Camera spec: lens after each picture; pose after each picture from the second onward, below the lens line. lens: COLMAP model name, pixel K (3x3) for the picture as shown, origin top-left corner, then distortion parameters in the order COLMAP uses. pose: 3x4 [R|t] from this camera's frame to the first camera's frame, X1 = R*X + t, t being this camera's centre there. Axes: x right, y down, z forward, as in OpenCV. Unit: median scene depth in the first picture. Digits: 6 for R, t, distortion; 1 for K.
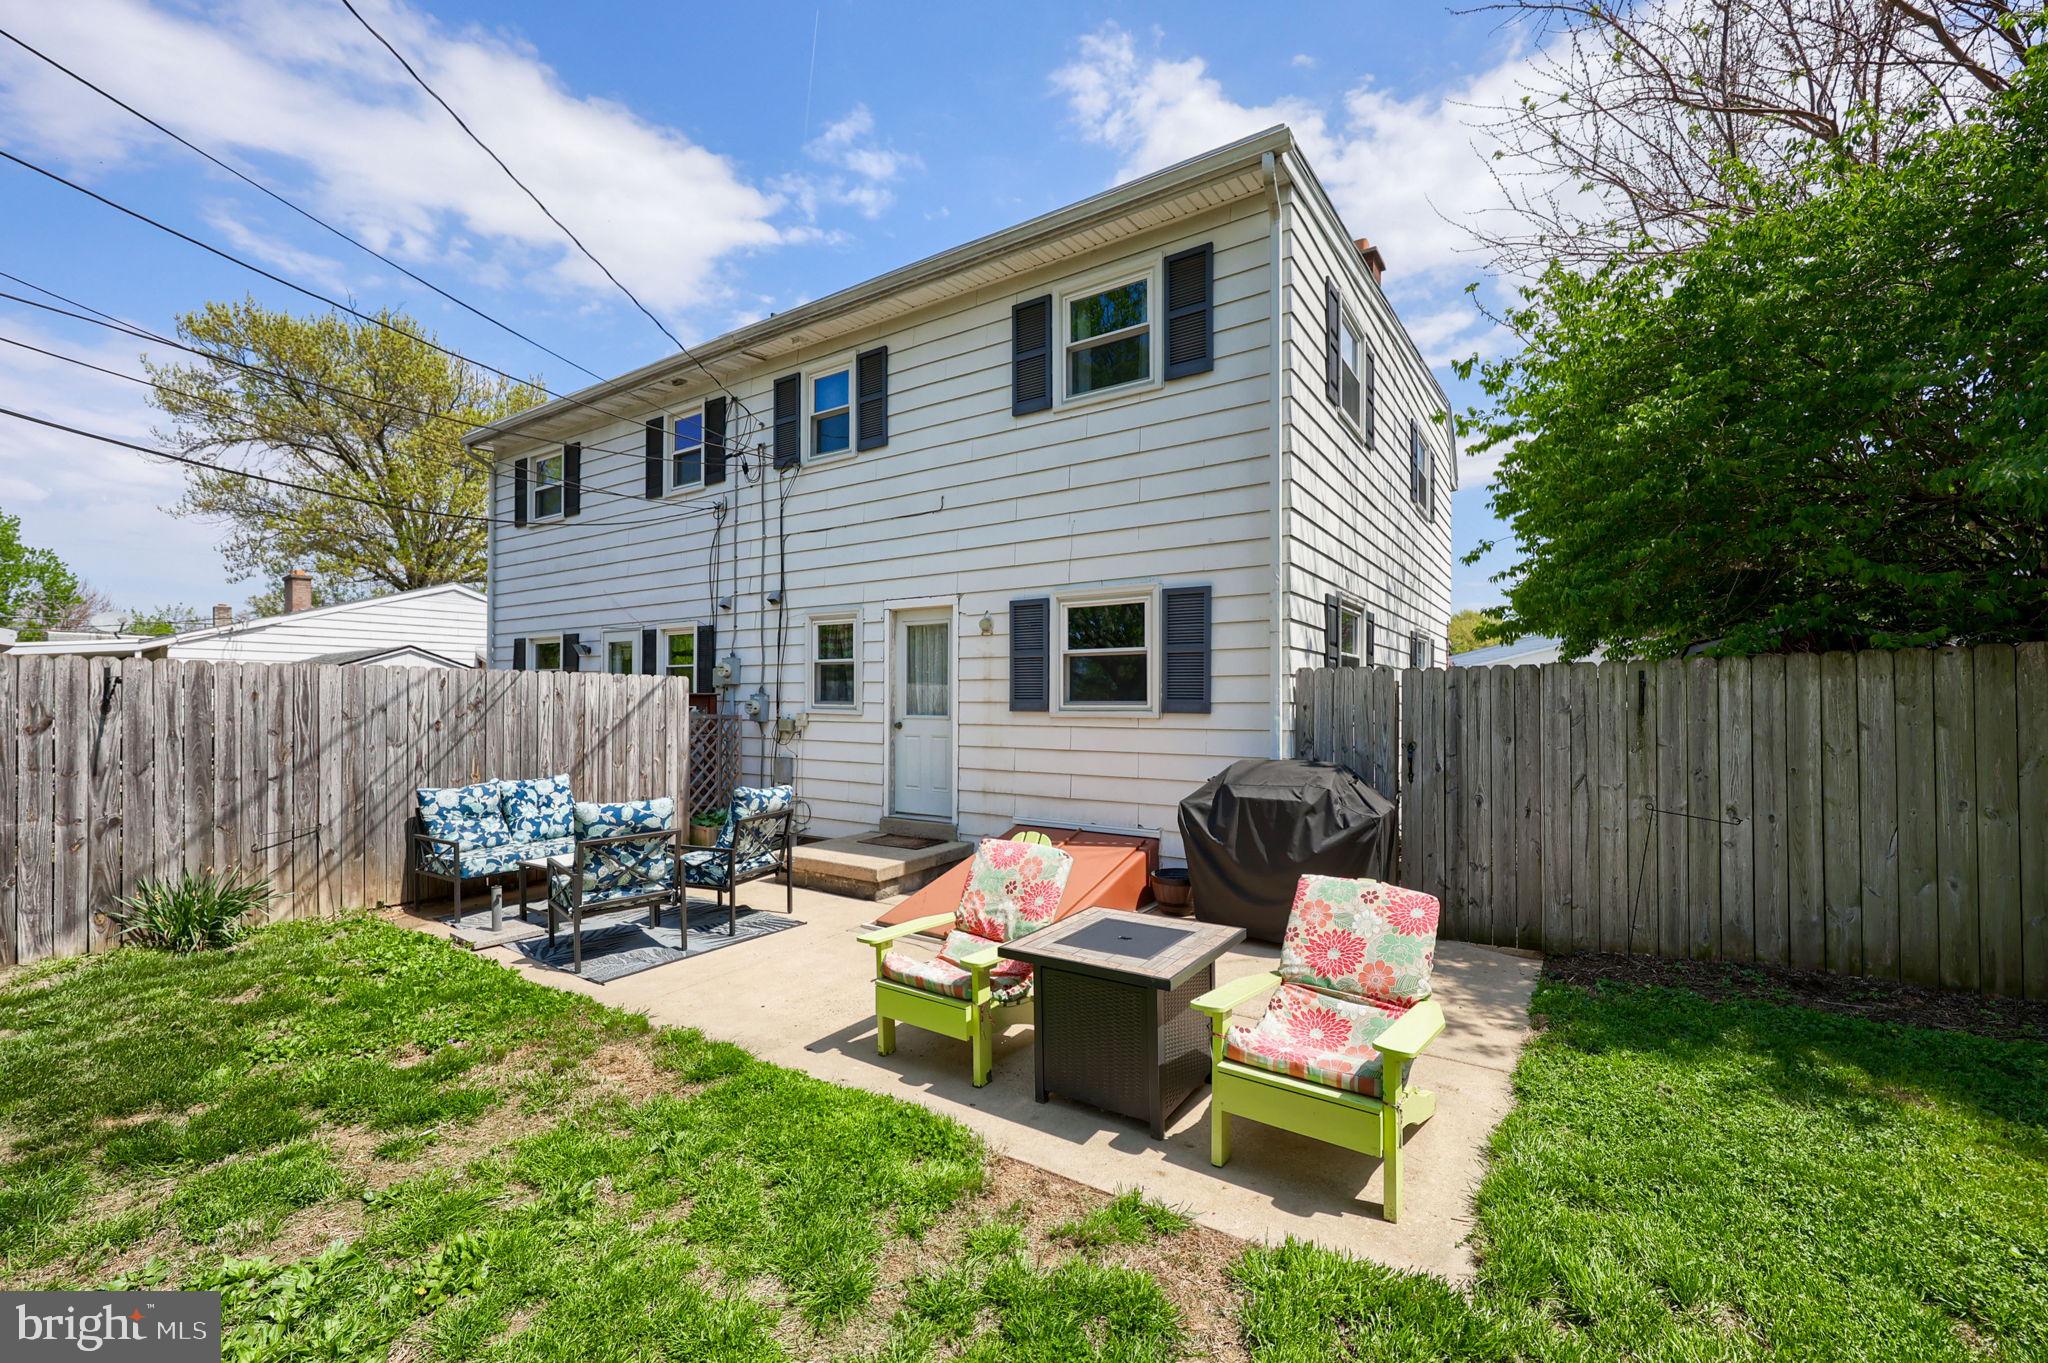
lens RADIAL K [[838.8, 0, 1021.5], [0, 838.8, 701.7], [0, 0, 1]] dist [-0.001755, -0.000167]
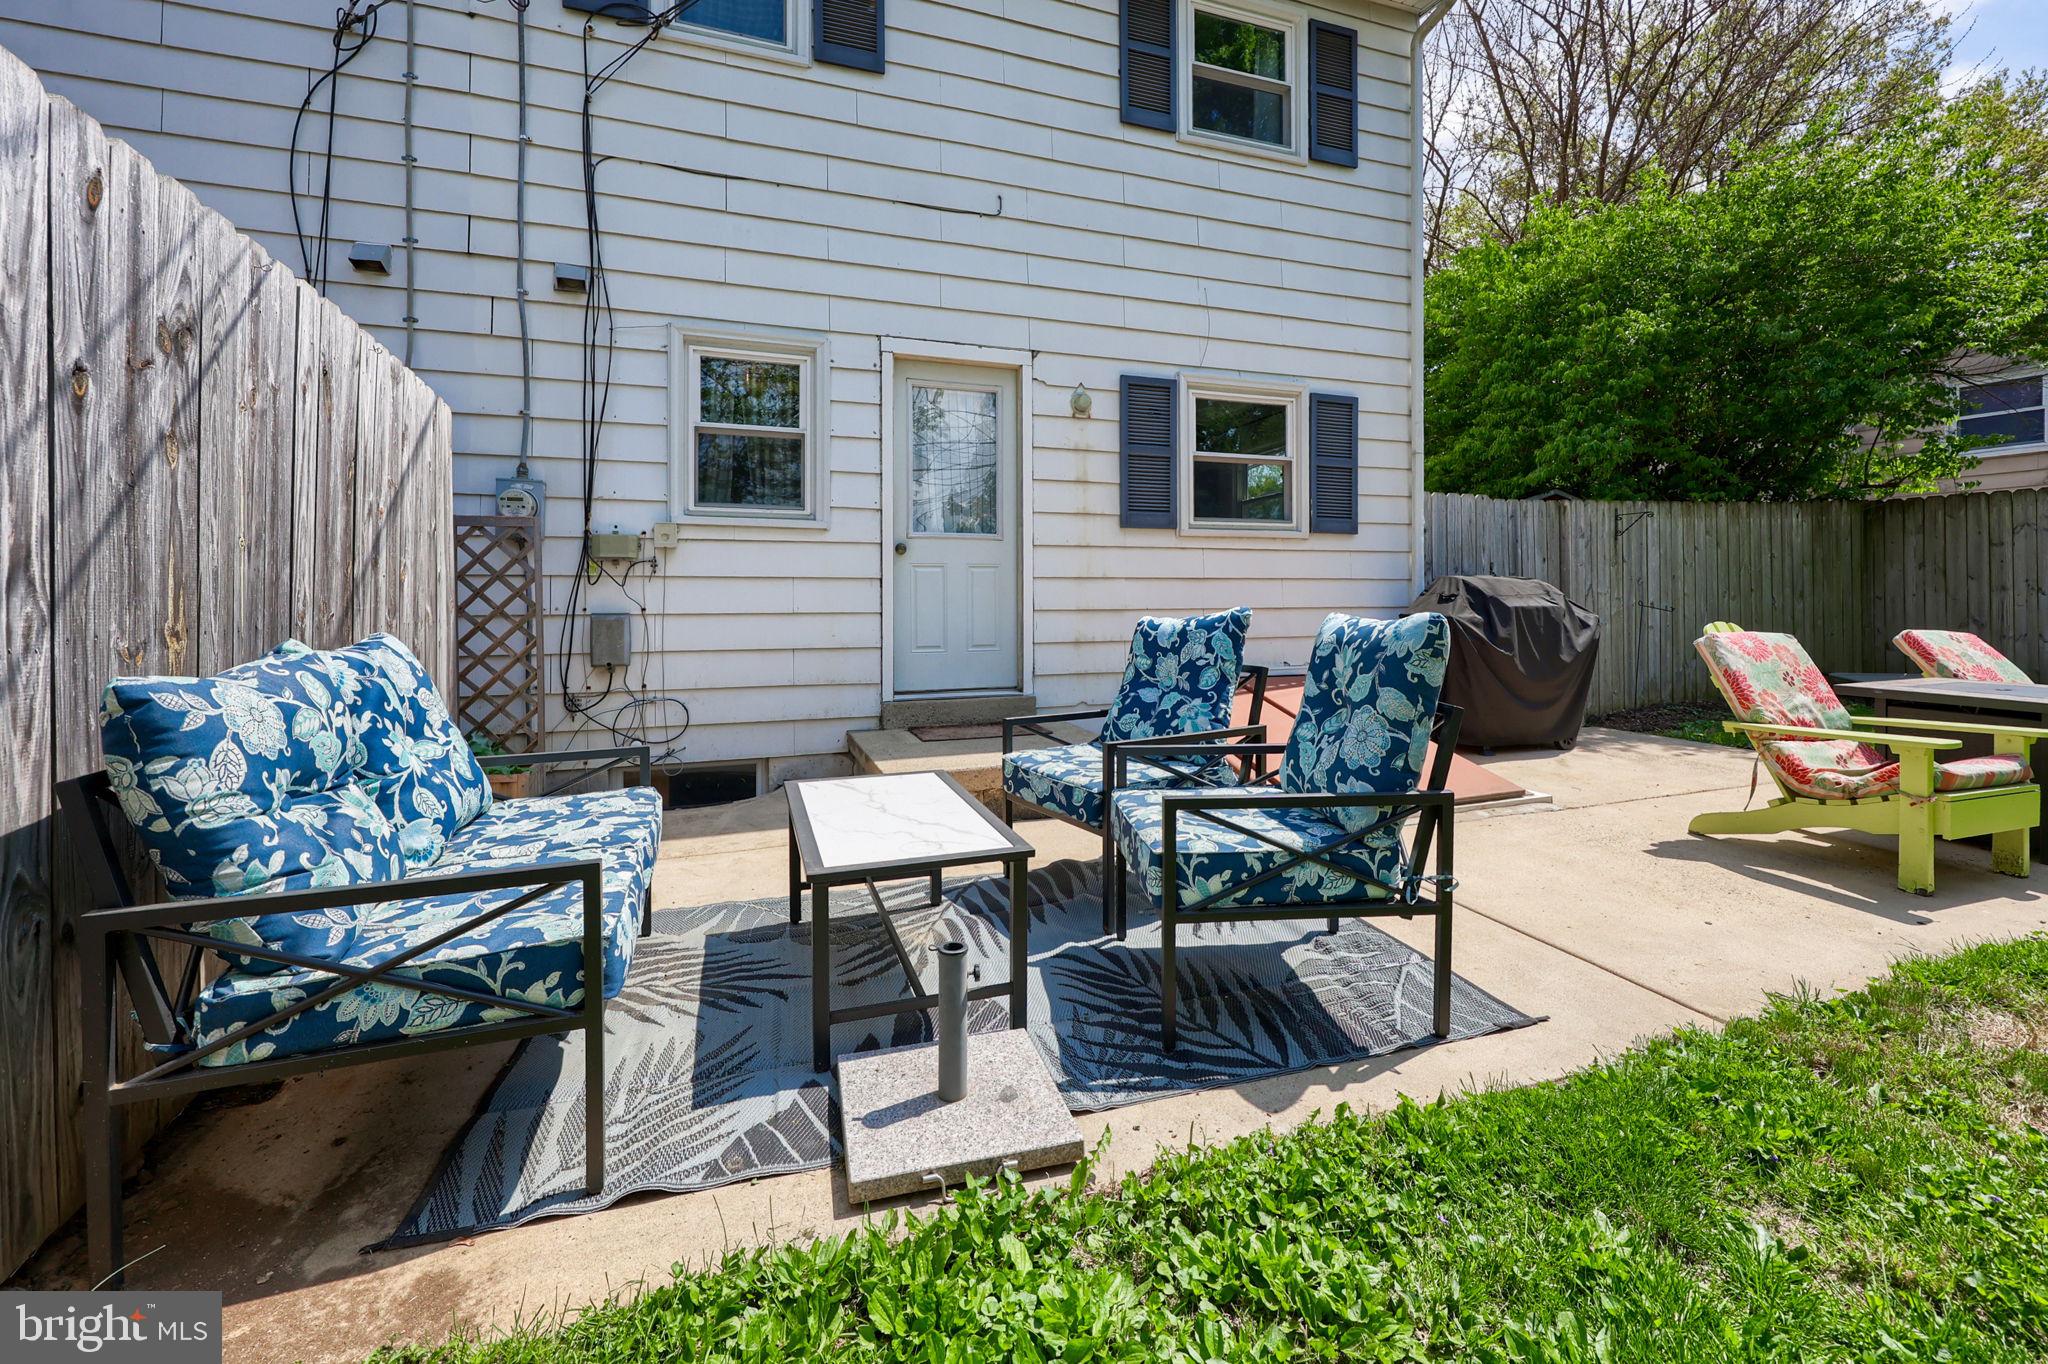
lens RADIAL K [[864.1, 0, 1056.6], [0, 864.1, 607.8], [0, 0, 1]] dist [-0.001982, 0.000610]
pose [[0.589133, -0.009842, 0.807976, -0.775514], [0.008012, 0.999948, 0.006338, 0.090154], [-0.807996, 0.002740, 0.589181, 0.719972]]
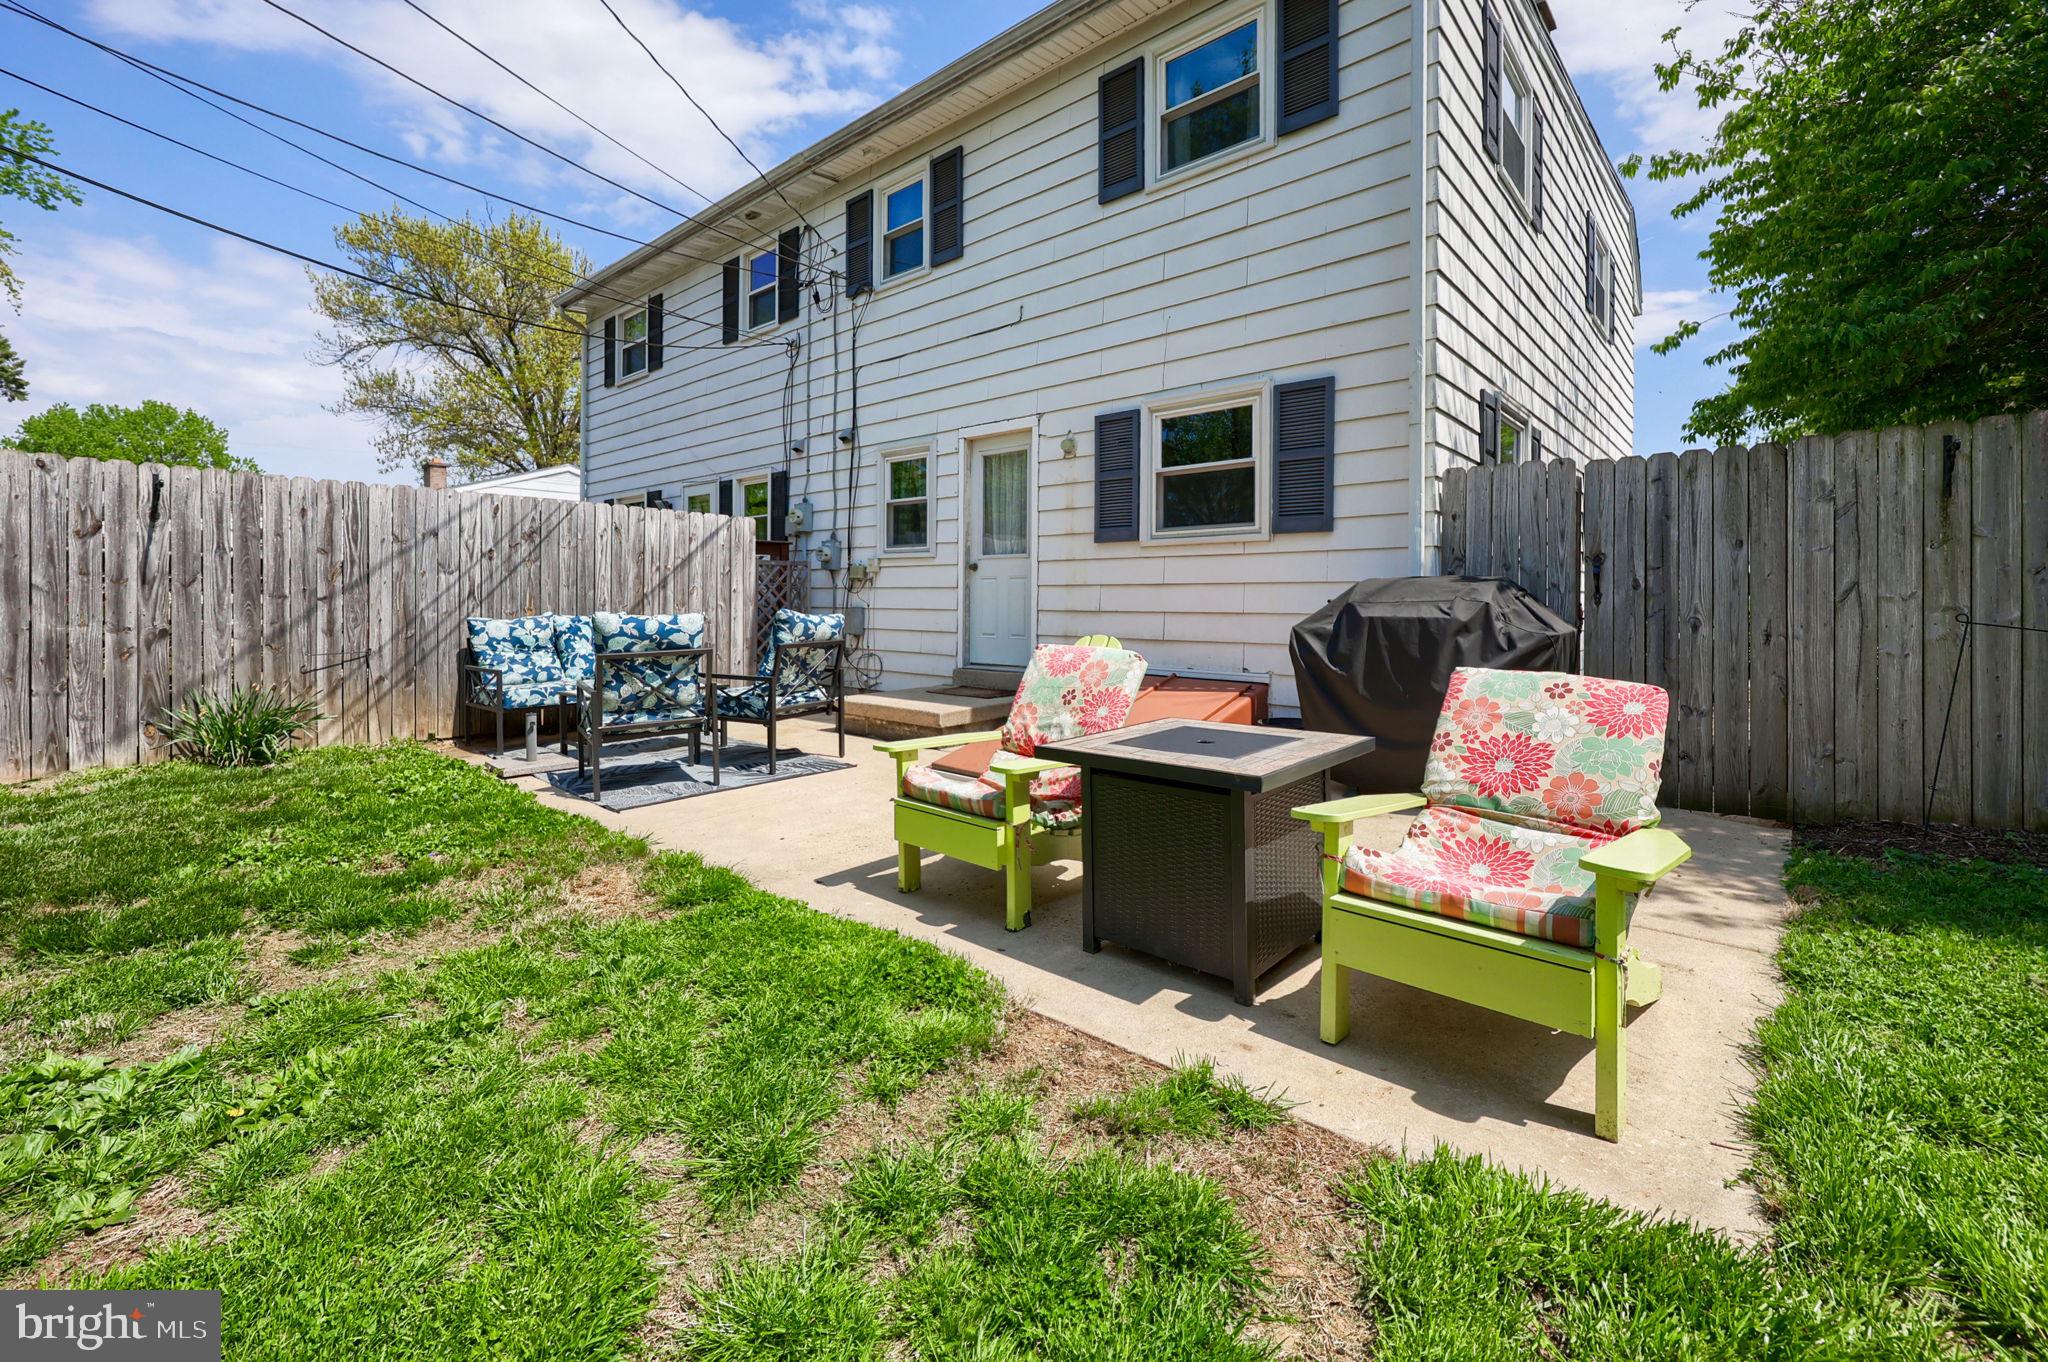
lens RADIAL K [[860.4, 0, 1015.0], [0, 860.4, 607.1], [0, 0, 1]] dist [-0.002605, -0.000169]
pose [[0.990393, 0.003357, -0.138238, 0.033377], [-0.002484, 0.999976, 0.006483, 0.086408], [0.138257, -0.006077, 0.990378, 0.119076]]
